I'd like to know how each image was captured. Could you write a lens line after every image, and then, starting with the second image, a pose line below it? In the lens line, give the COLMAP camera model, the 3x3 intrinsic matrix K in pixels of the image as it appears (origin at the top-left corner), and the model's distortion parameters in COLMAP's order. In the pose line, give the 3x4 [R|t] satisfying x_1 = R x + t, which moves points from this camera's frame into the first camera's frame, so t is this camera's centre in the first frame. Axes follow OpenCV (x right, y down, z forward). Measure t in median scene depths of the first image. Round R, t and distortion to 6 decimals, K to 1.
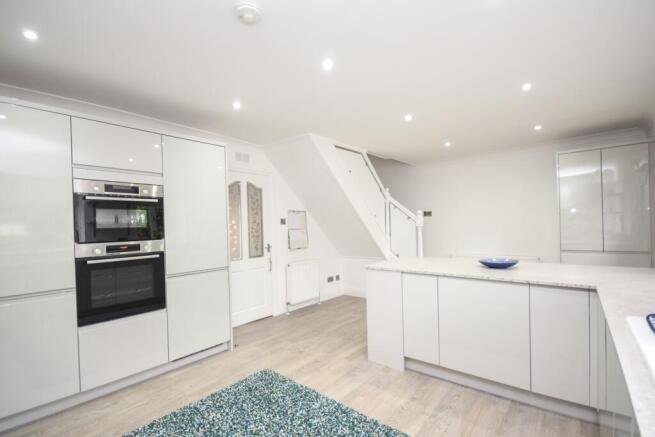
lens RADIAL K [[292.0, 0, 325.2], [0, 292.0, 222.9], [0, 0, 1]] dist [-0.005206, -0.000149]
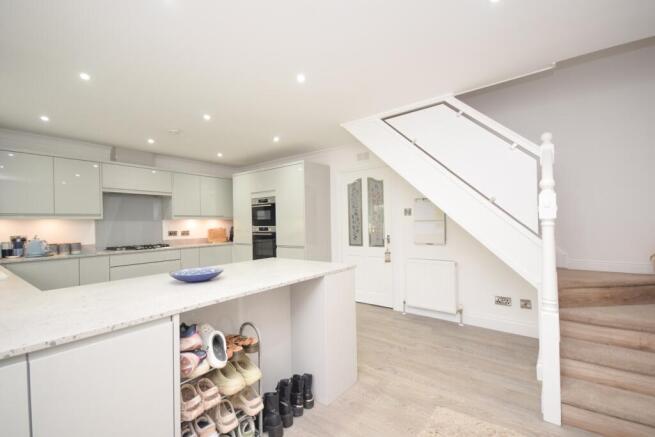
lens RADIAL K [[292.0, 0, 326.5], [0, 292.0, 221.2], [0, 0, 1]] dist [-0.005206, -0.000149]
pose [[0.041087, 0.017449, -0.999003, 0.893161], [0.025131, 0.999513, 0.018491, 0.001231], [0.998839, -0.025866, 0.040628, 0.857686]]
